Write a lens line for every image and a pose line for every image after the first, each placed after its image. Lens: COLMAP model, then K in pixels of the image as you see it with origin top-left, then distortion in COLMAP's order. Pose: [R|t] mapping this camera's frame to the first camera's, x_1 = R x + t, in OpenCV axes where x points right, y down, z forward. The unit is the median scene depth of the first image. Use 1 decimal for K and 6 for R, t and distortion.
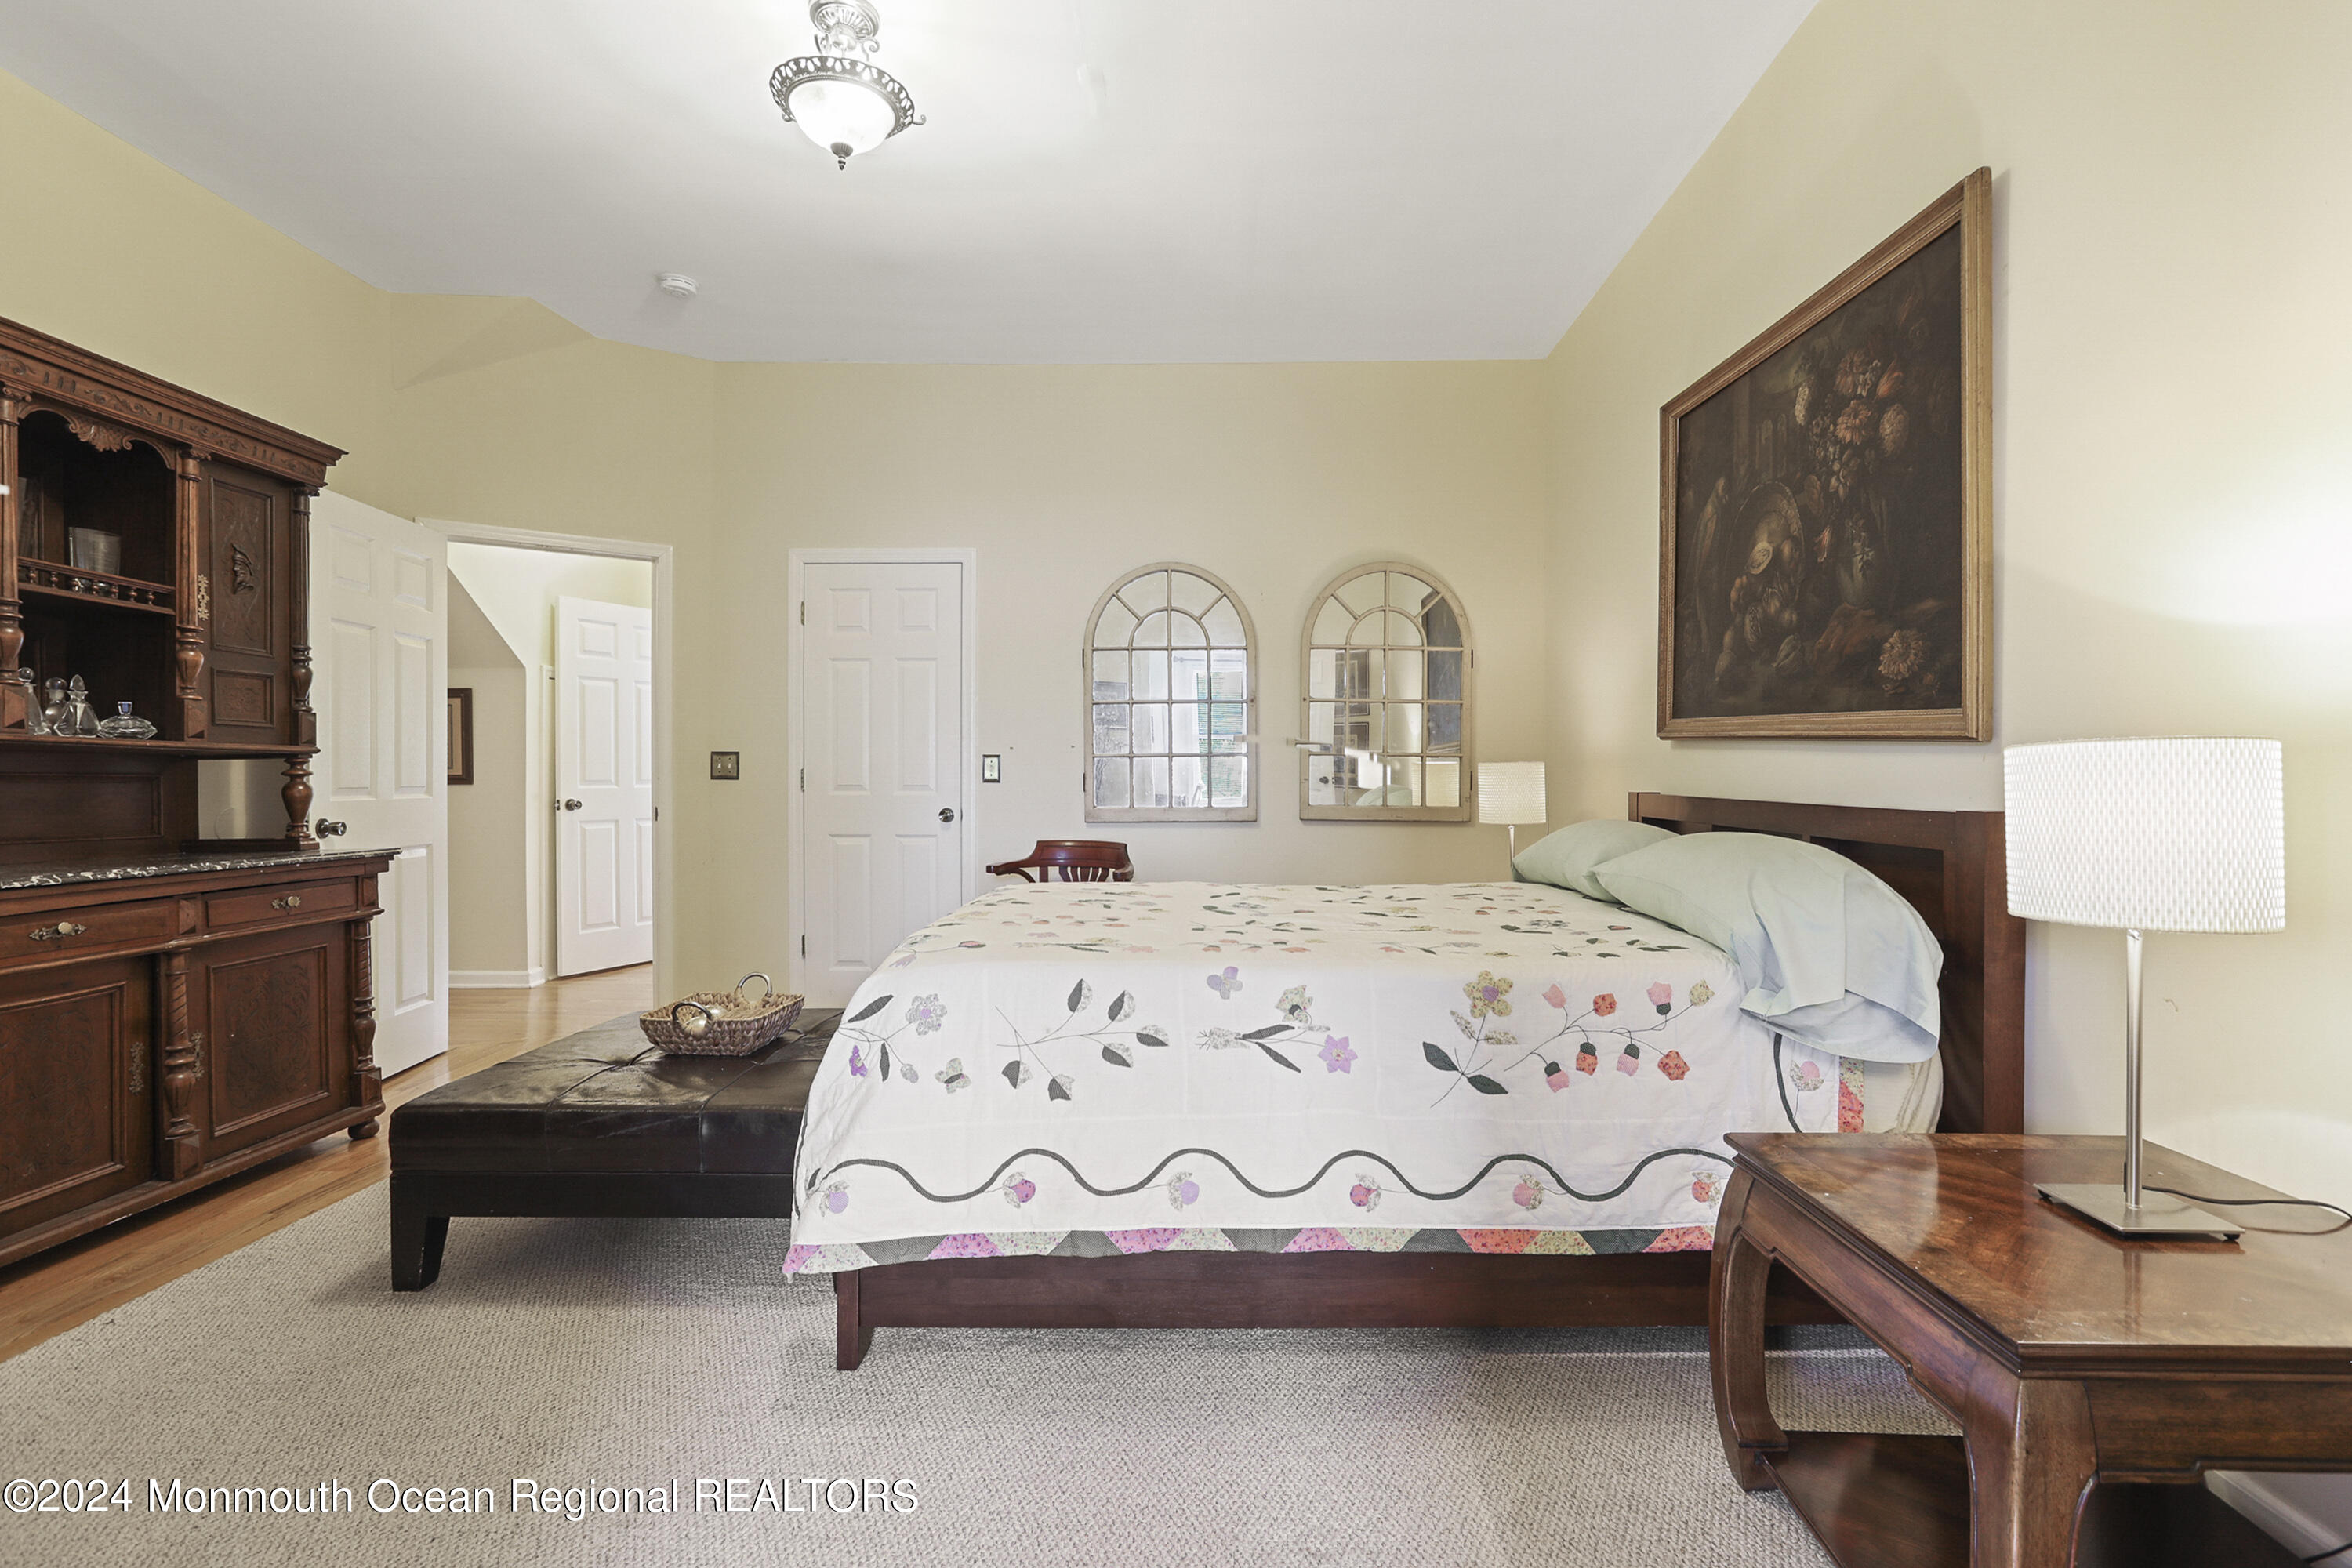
lens RADIAL K [[1088.3, 0, 1181.6], [0, 1088.3, 778.1], [0, 0, 1]] dist [-0.032914, 0.012438]
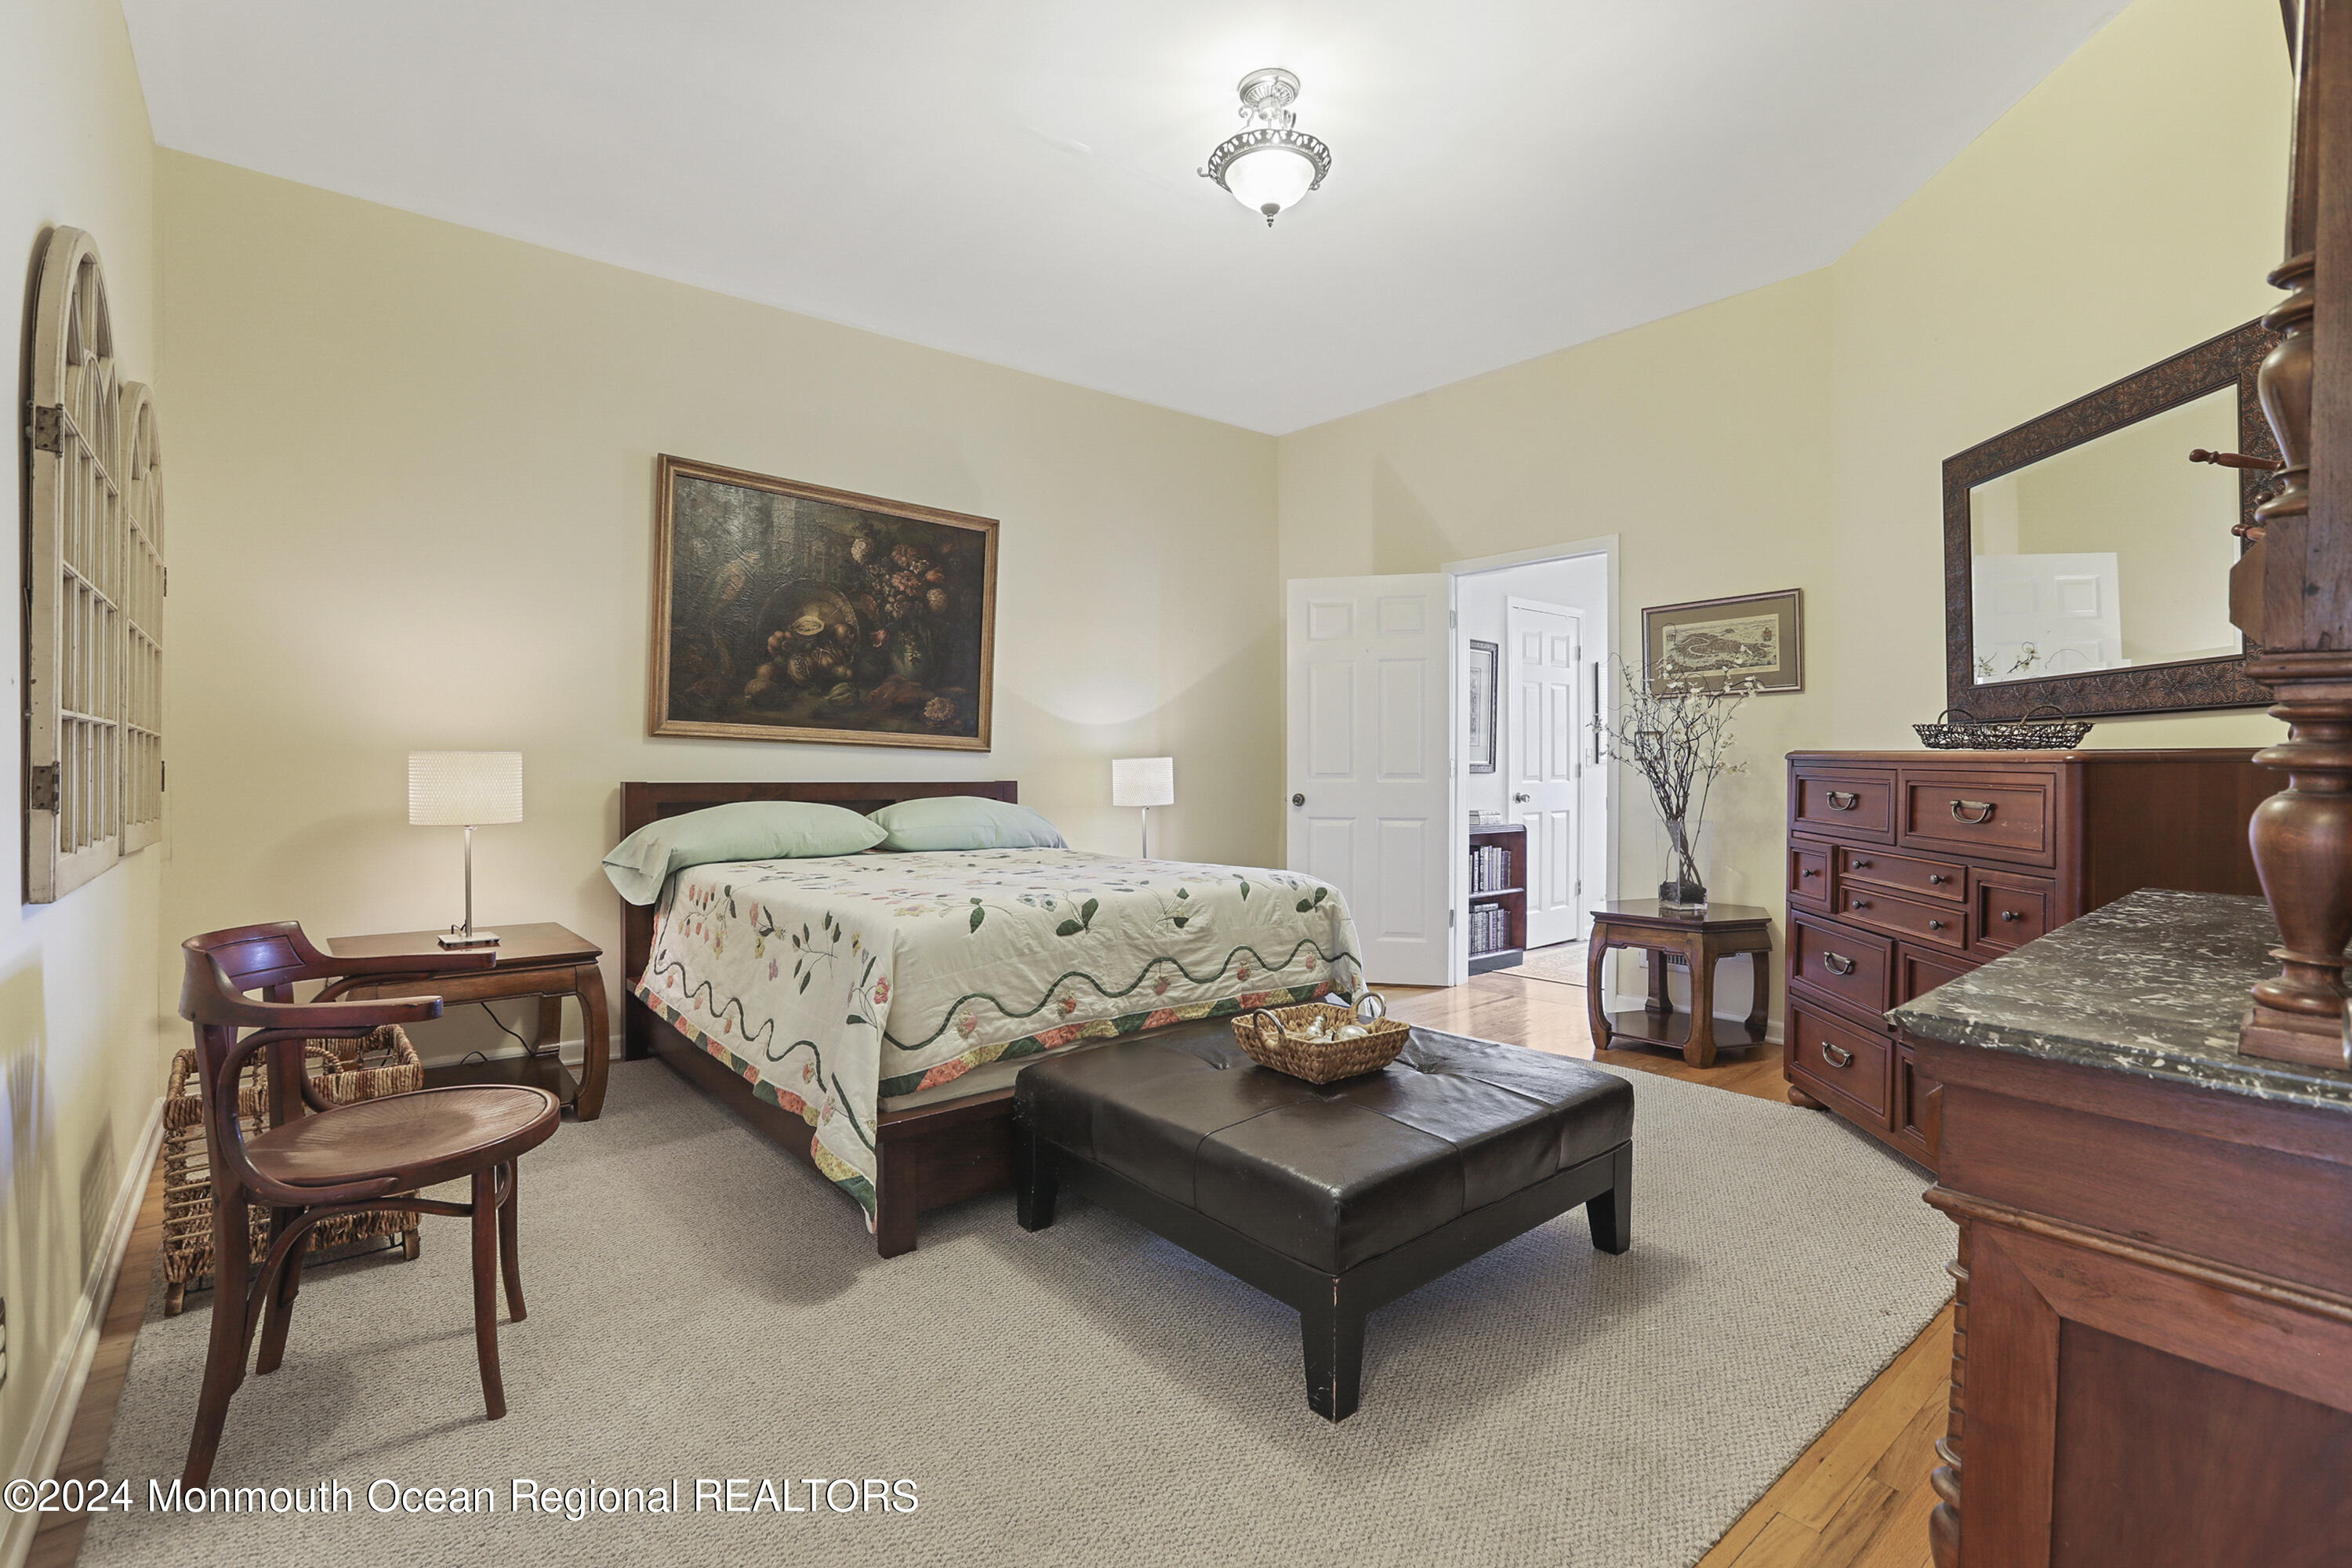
lens RADIAL K [[1088.3, 0, 1186.1], [0, 1088.3, 770.4], [0, 0, 1]] dist [-0.032914, 0.012438]
pose [[-0.659775, -0.009149, 0.751408, -1.143852], [-0.000979, 0.999935, 0.011316, -0.017324], [-0.751463, 0.006731, -0.659741, 1.871232]]
